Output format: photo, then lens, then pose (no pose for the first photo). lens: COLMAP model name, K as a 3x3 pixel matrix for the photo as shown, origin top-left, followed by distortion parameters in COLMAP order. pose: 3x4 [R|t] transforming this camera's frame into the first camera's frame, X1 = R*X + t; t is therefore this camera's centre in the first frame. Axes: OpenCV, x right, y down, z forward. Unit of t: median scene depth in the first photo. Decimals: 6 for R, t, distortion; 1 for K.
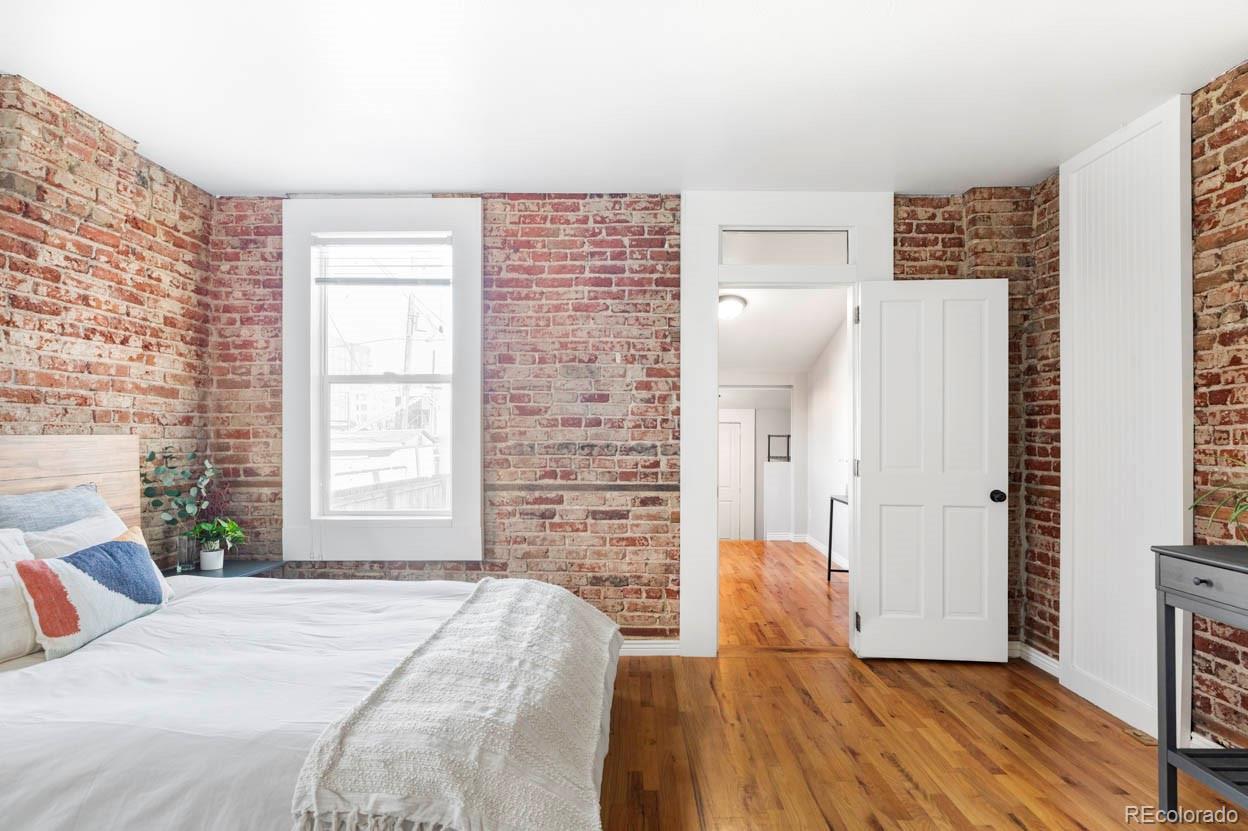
lens RADIAL K [[642.2, 0, 625.2], [0, 642.2, 434.3], [0, 0, 1]] dist [0.000112, 0.001675]
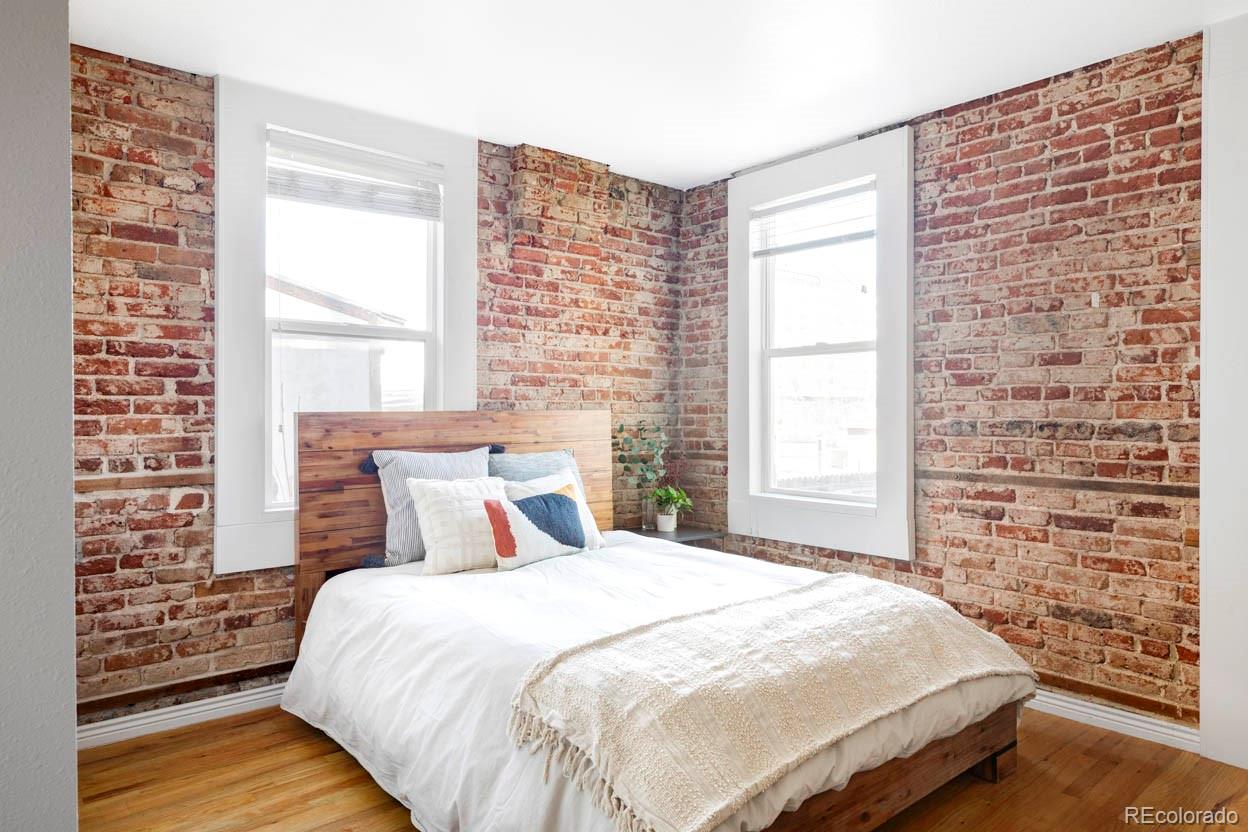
lens RADIAL K [[780.1, 0, 624.0], [0, 780.1, 416.0], [0, 0, 1]] dist [0.004513, 0.004680]
pose [[0.658299, 0.005489, -0.752736, 0.292727], [0.000439, 0.999970, 0.007676, 0.000482], [0.752756, -0.005384, 0.658278, 0.053642]]
